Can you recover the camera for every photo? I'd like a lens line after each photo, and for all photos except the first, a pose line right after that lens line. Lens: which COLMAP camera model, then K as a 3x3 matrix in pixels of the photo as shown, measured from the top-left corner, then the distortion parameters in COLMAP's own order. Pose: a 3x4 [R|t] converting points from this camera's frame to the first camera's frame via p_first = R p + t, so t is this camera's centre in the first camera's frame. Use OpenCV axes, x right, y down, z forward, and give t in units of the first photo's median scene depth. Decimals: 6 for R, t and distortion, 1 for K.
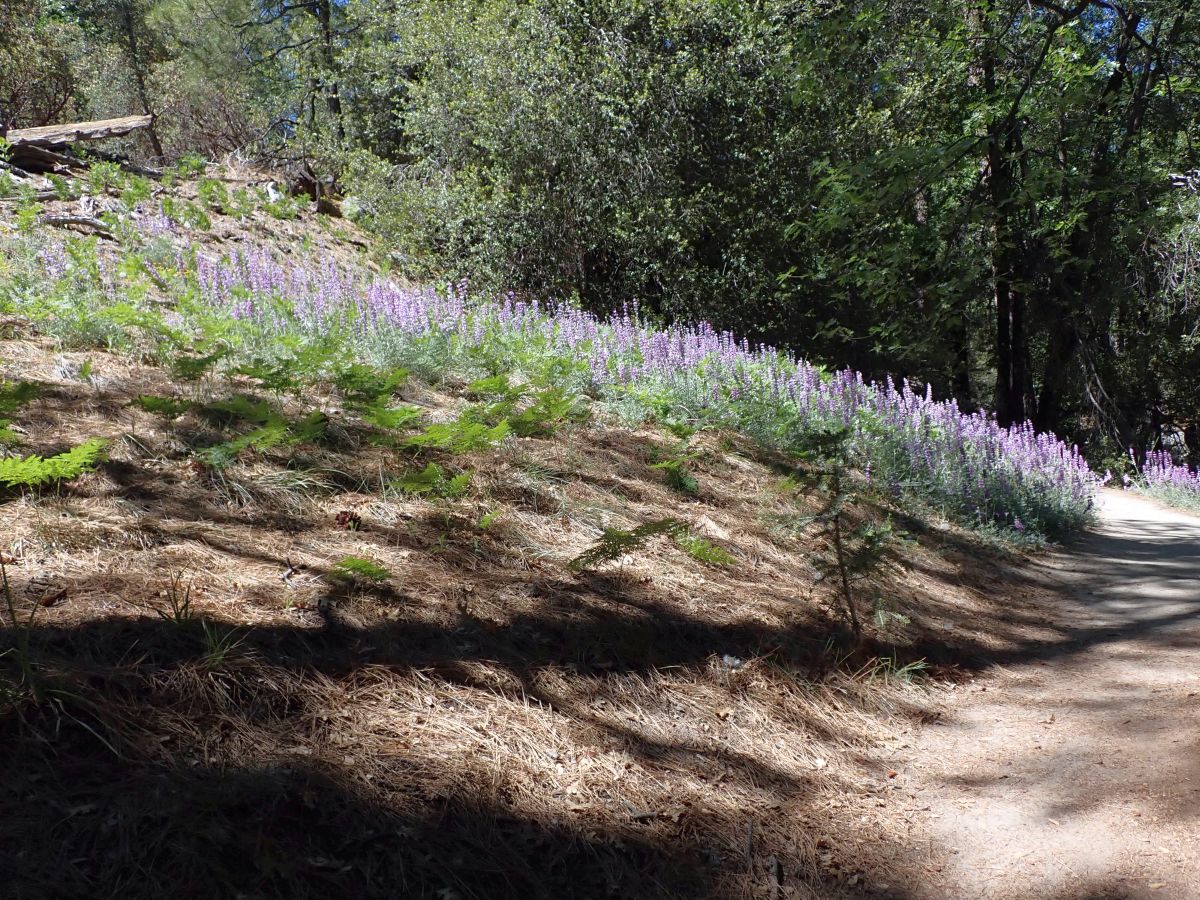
lens RADIAL K [[1048.7, 0, 599.8], [0, 1048.7, 449.6], [0, 0, 1]] dist [0.000983, -0.000393]
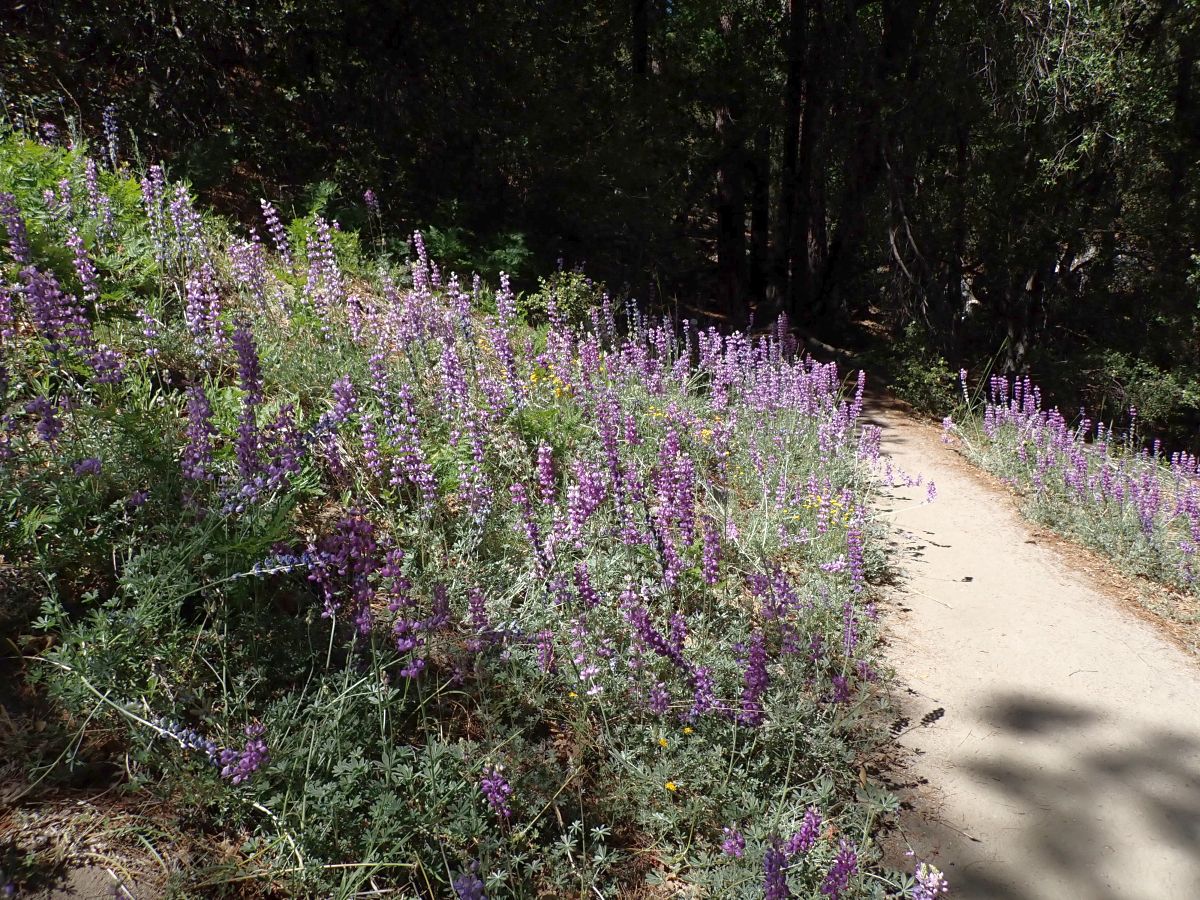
lens RADIAL K [[874.7, 0, 600.3], [0, 874.7, 450.0], [0, 0, 1]] dist [-0.000386, -0.000183]
pose [[0.990881, 0.018283, 0.133496, 0.219595], [-0.043842, 0.980586, 0.191125, -0.025535], [-0.127410, -0.195235, 0.972445, 0.477974]]
